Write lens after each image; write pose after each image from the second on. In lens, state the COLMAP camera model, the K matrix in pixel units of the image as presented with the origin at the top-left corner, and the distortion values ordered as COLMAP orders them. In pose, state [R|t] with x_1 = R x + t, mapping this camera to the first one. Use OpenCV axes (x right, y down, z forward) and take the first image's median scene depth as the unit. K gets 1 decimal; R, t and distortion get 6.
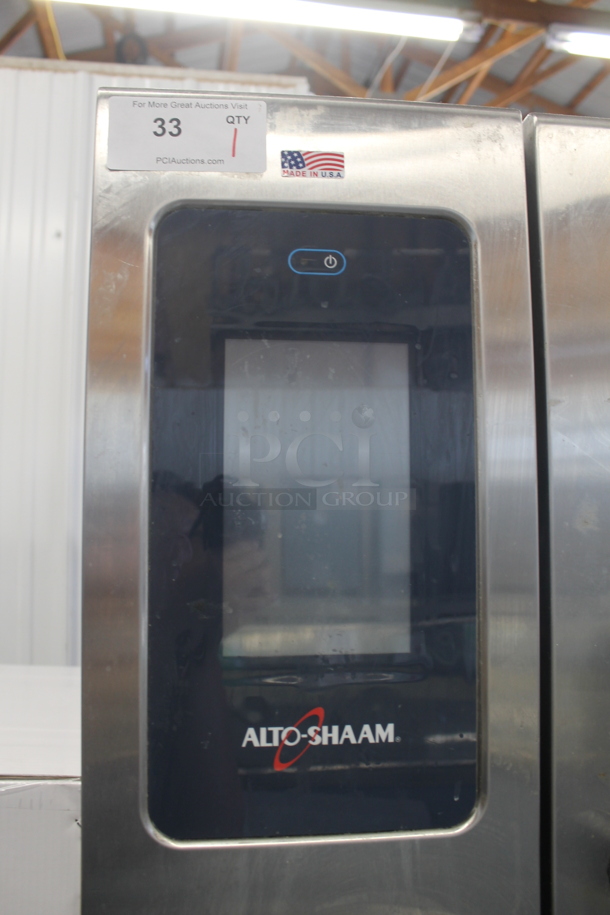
lens RADIAL K [[776.3, 0, 305.0], [0, 776.3, 457.5], [0, 0, 1]] dist [-0.175393, 0.153047]
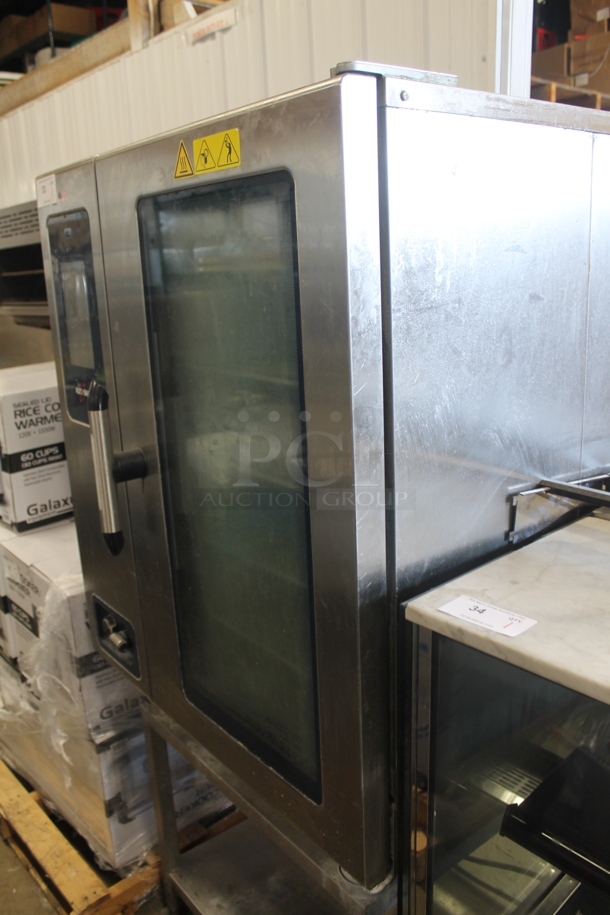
lens RADIAL K [[776.3, 0, 305.0], [0, 776.3, 457.5], [0, 0, 1]] dist [-0.175393, 0.153047]
pose [[0.533041, 0.198565, -0.822459, 3.079314], [0.112562, 0.946788, 0.301534, -0.218093], [0.838568, -0.253308, 0.482326, 0.180433]]
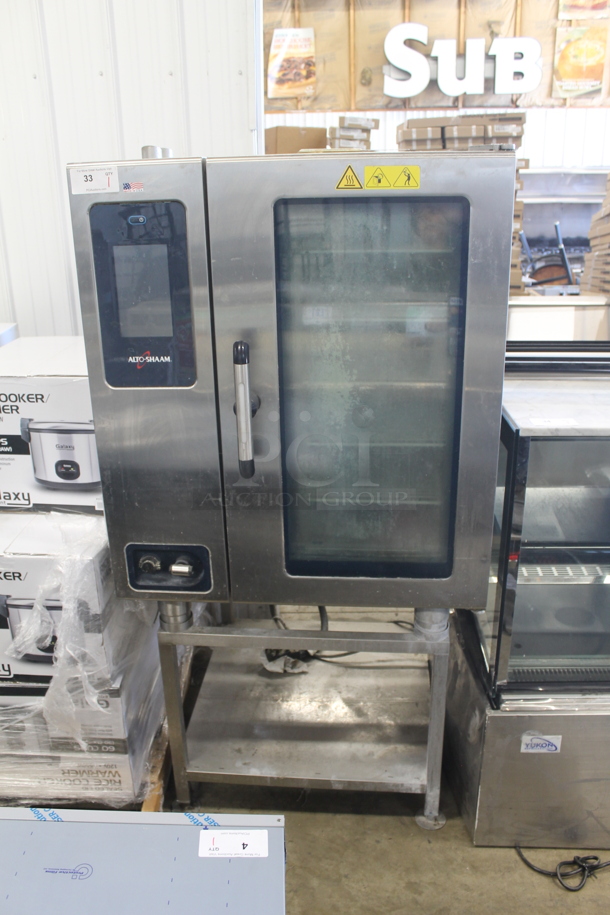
lens RADIAL K [[776.3, 0, 305.0], [0, 776.3, 457.5], [0, 0, 1]] dist [-0.175393, 0.153047]
pose [[0.981101, 0.046801, -0.187753, 1.414895], [0.037143, 0.906714, 0.420106, -0.692986], [0.189900, -0.419140, 0.887840, -2.219639]]
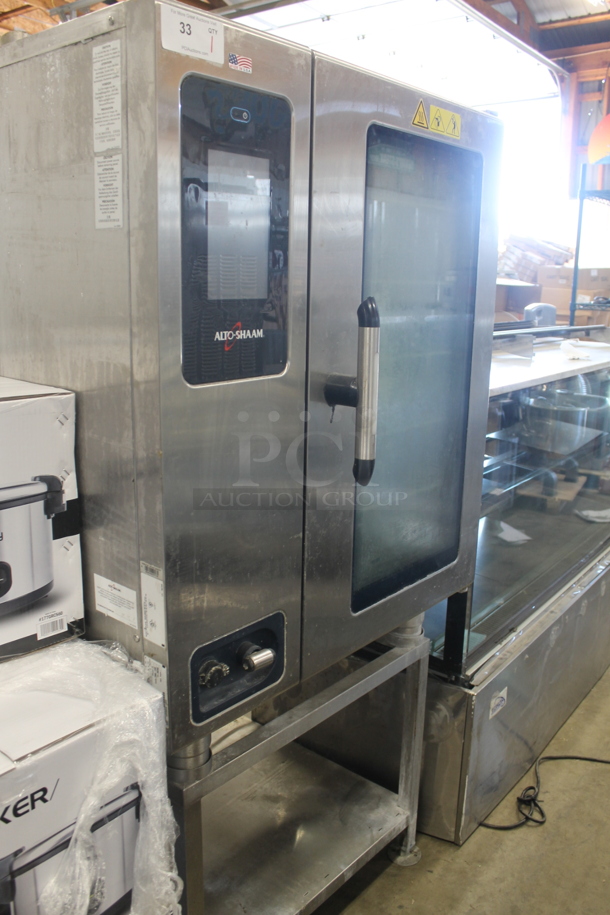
lens RADIAL K [[776.3, 0, 305.0], [0, 776.3, 457.5], [0, 0, 1]] dist [-0.175393, 0.153047]
pose [[0.729218, -0.145069, 0.668727, -1.423915], [-0.074577, 0.954600, 0.288406, 0.034764], [-0.680205, -0.260182, 0.685292, -0.806370]]
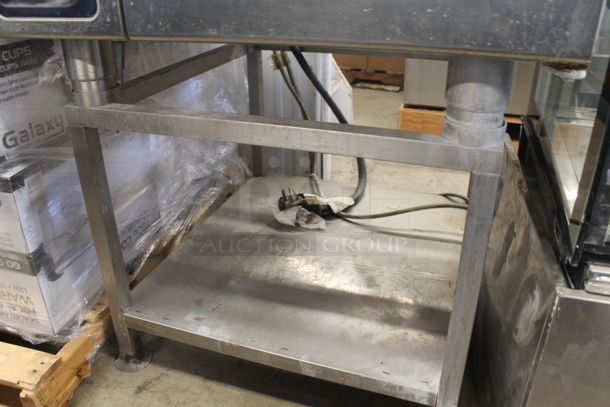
lens RADIAL K [[517.5, 0, 305.0], [0, 517.5, 203.5], [0, 0, 1]] dist [-0.175393, 0.153047]
pose [[0.903417, 0.184138, -0.387210, 1.526839], [0.046886, 0.855241, 0.516105, 1.304783], [0.426192, -0.484412, 0.764006, -0.282079]]
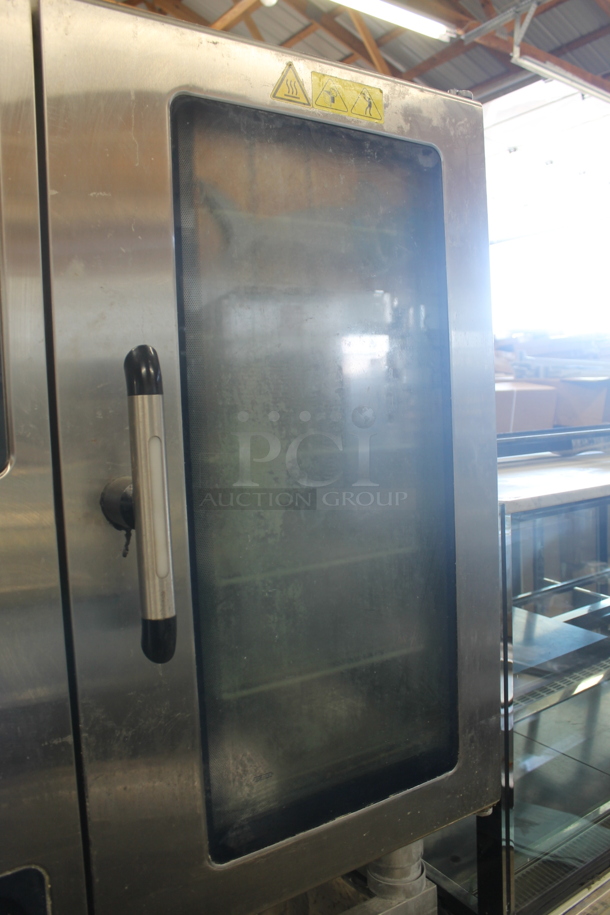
lens RADIAL K [[776.3, 0, 305.0], [0, 776.3, 457.5], [0, 0, 1]] dist [-0.175393, 0.153047]
pose [[0.880326, -0.064705, 0.469935, 0.042764], [0.004598, 0.991771, 0.127942, 0.268563], [-0.474346, -0.110469, 0.873380, -0.592945]]
